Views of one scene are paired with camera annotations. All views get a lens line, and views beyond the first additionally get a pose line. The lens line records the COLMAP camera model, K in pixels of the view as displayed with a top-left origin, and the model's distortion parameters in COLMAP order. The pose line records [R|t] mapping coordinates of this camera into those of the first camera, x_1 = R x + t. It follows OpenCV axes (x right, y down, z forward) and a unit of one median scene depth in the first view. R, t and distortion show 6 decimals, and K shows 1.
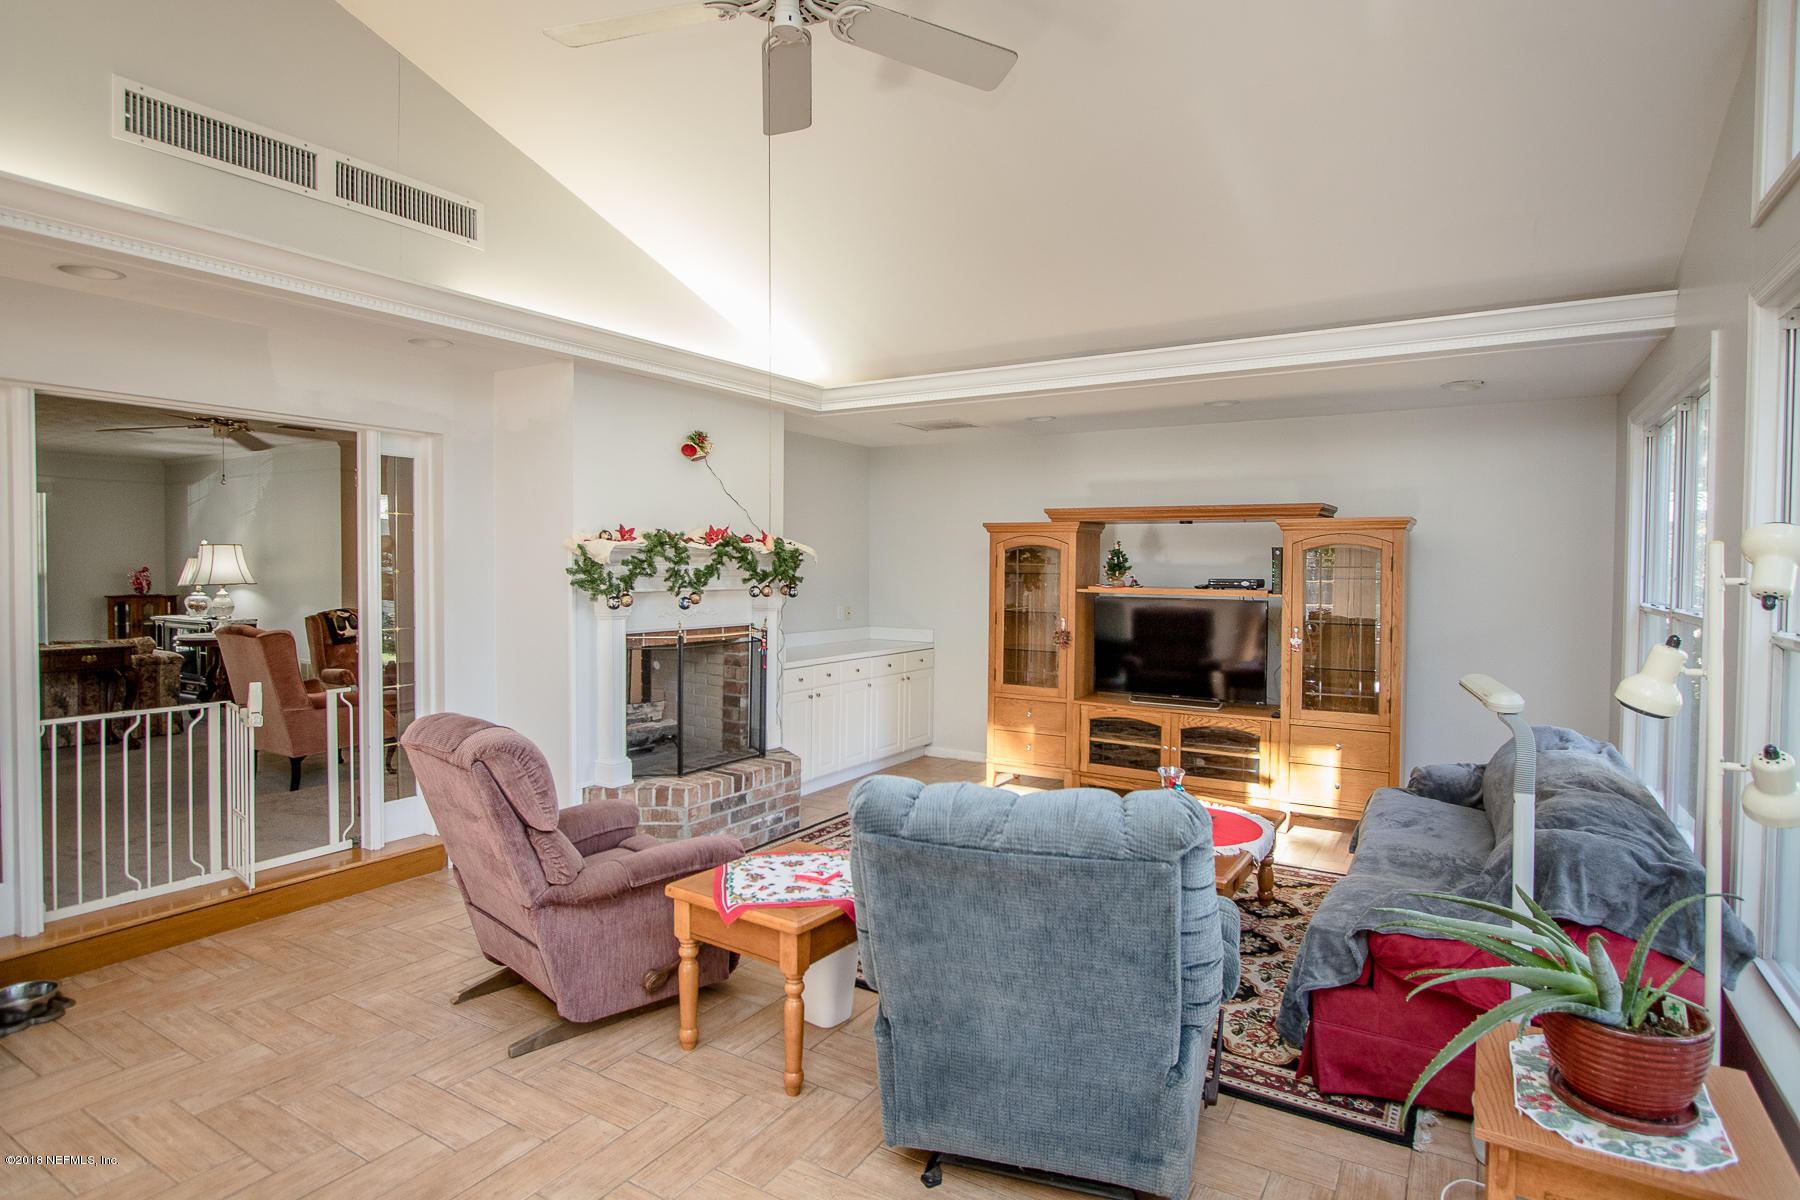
lens RADIAL K [[935.5, 0, 889.3], [0, 935.5, 590.5], [0, 0, 1]] dist [-0.001101, 0.000590]
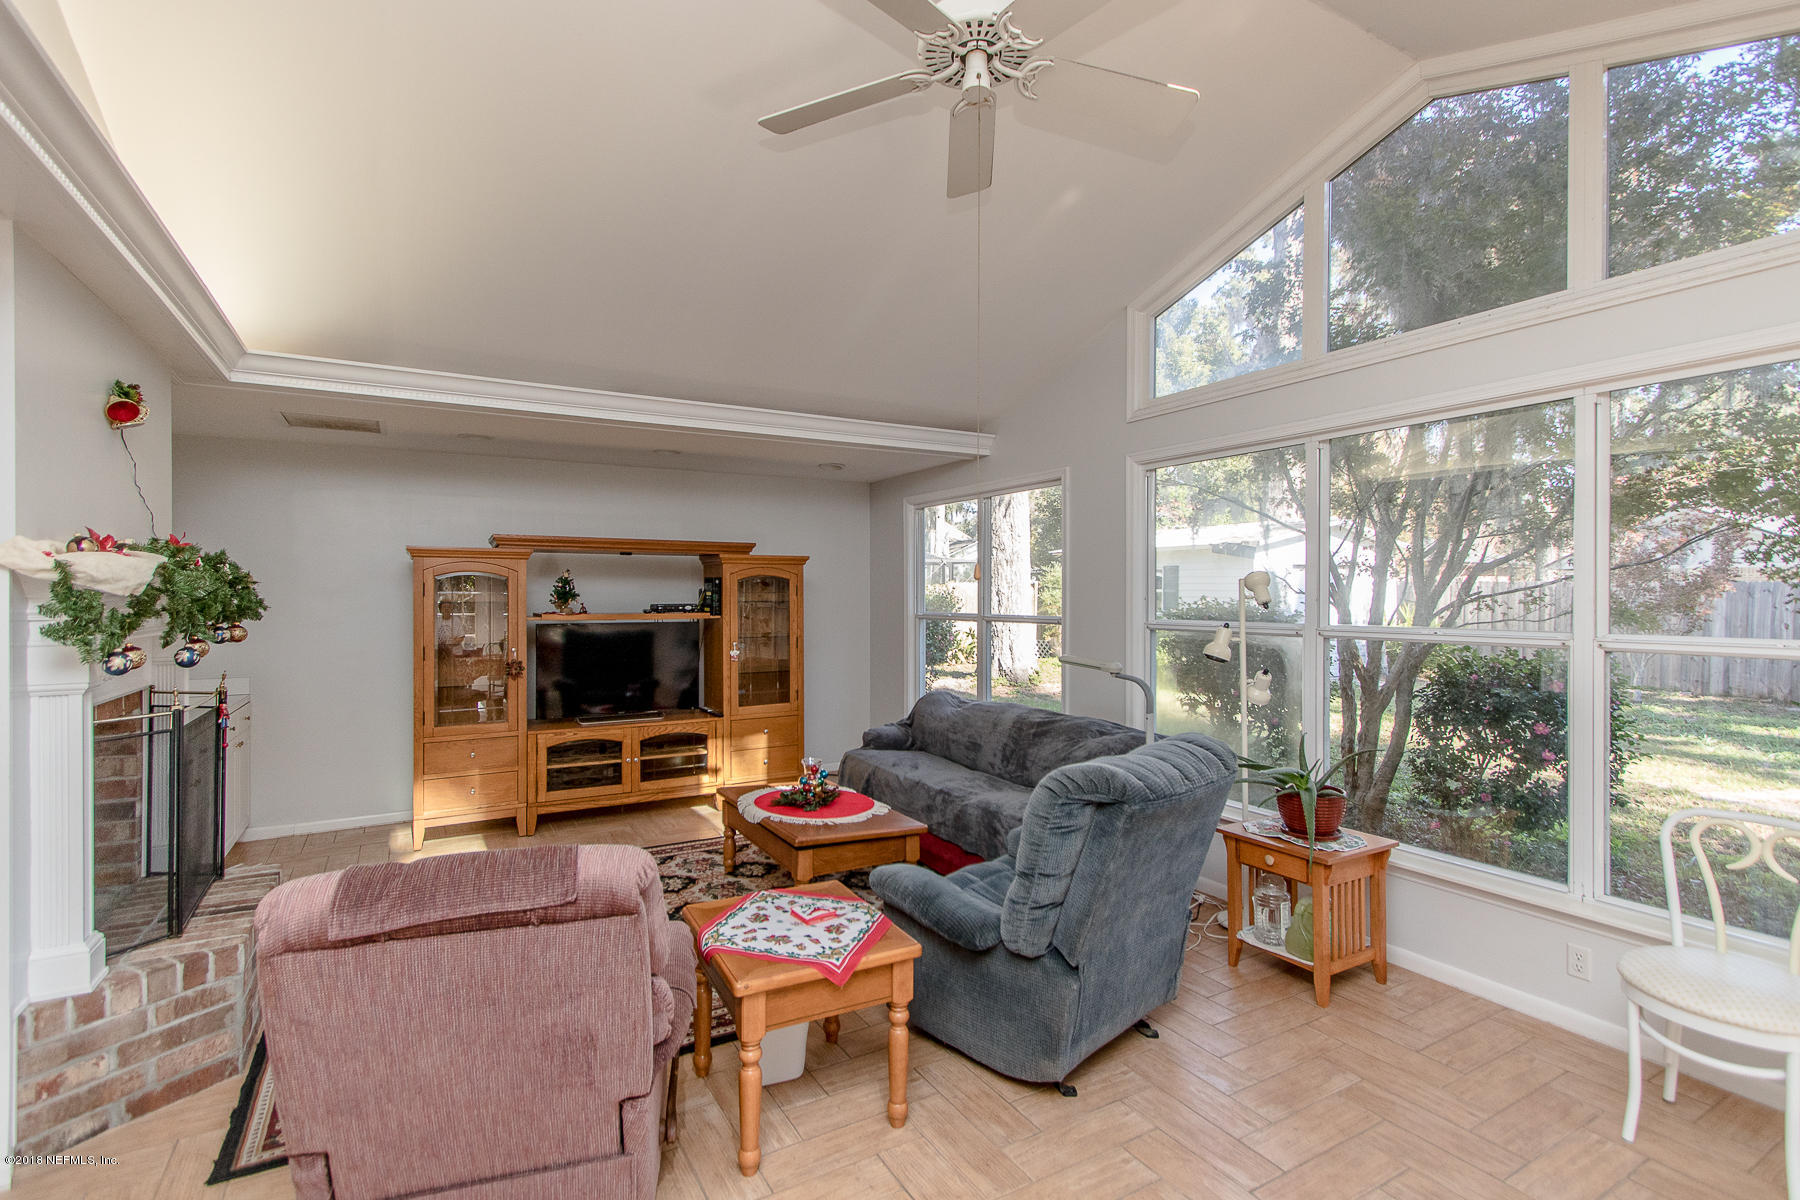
lens RADIAL K [[835.3, 0, 894.3], [0, 835.3, 593.0], [0, 0, 1]] dist [0.001718, 0.001205]
pose [[0.477191, -0.006833, 0.878773, -0.428733], [0.029555, 0.999529, -0.008277, -0.009436], [-0.878302, 0.029922, 0.477168, 0.272648]]
